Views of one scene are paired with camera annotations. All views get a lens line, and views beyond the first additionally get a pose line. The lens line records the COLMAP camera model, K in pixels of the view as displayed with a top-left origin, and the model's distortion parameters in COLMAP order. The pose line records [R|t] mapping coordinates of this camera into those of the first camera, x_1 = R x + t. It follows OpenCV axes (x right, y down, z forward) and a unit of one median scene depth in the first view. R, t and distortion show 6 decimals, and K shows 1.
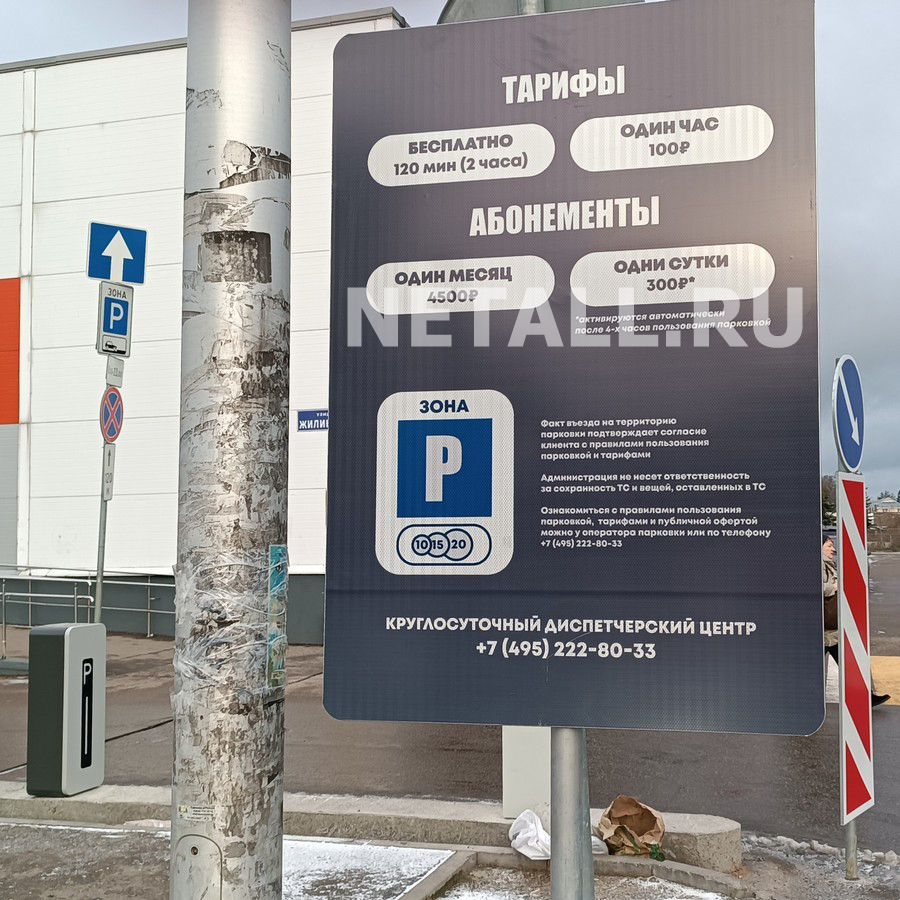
lens RADIAL K [[1193.3, 0, 451.1], [0, 1193.3, 448.3], [0, 0, 1]] dist [0.030483, 0.000000]
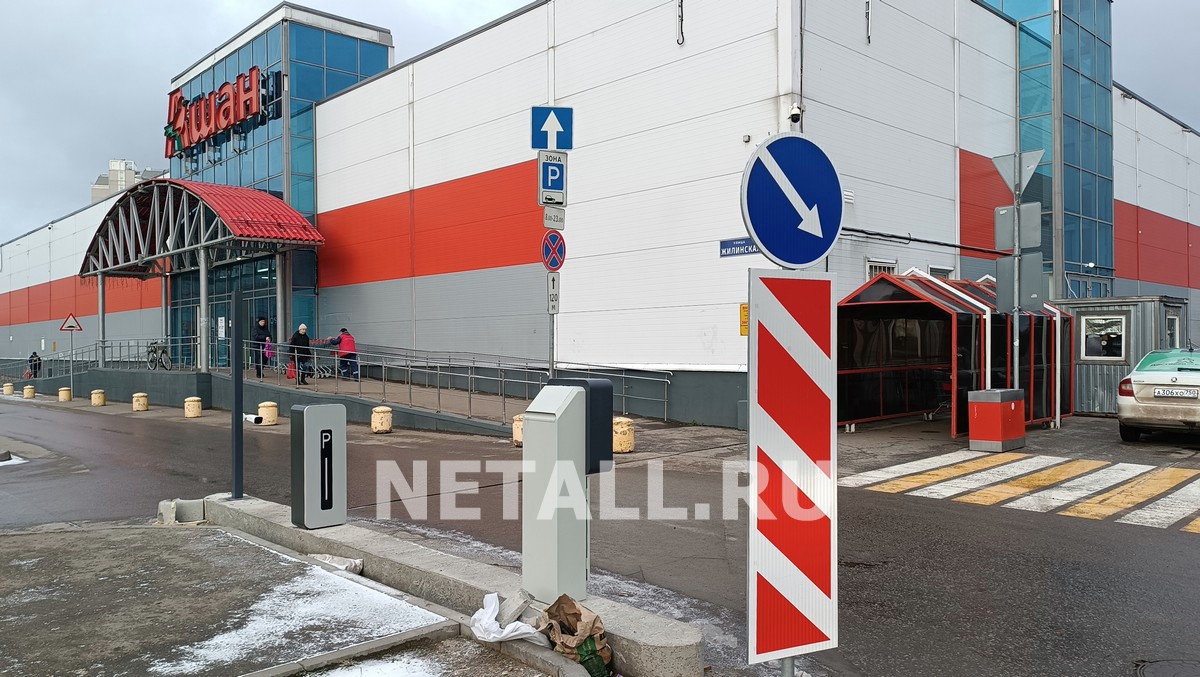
lens RADIAL K [[857.1, 0, 600.0], [0, 857.1, 347.4], [0, 0, 1]] dist [0.060337, -0.000139]
pose [[0.861394, 0.009964, -0.507839, 0.254944], [0.030499, 0.996989, 0.071294, 0.013513], [0.507020, -0.076901, 0.858497, 0.187864]]
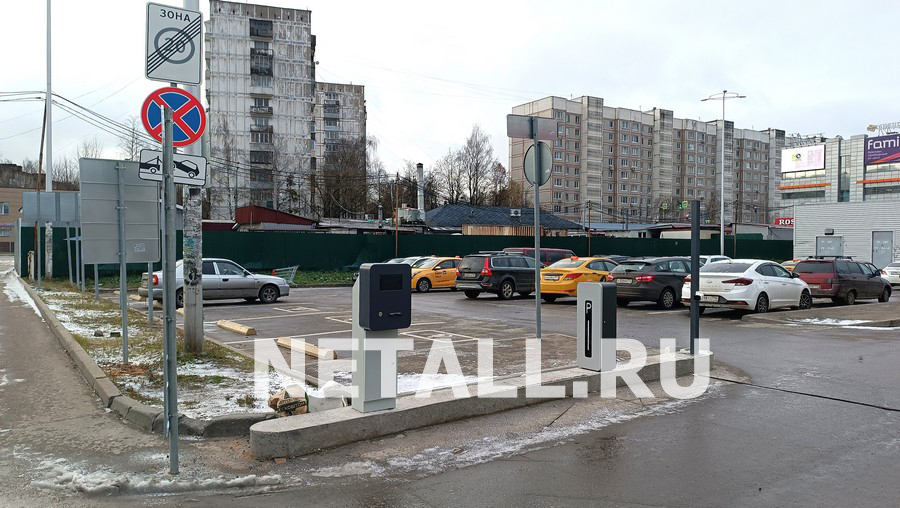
lens RADIAL K [[642.9, 0, 451.6], [0, 642.9, 252.8], [0, 0, 1]] dist [0.060337, -0.000139]
pose [[-0.625467, 0.023355, -0.779901, 0.349710], [0.071311, 0.997080, -0.027332, 0.063954], [0.776985, -0.072711, -0.625306, 0.831757]]
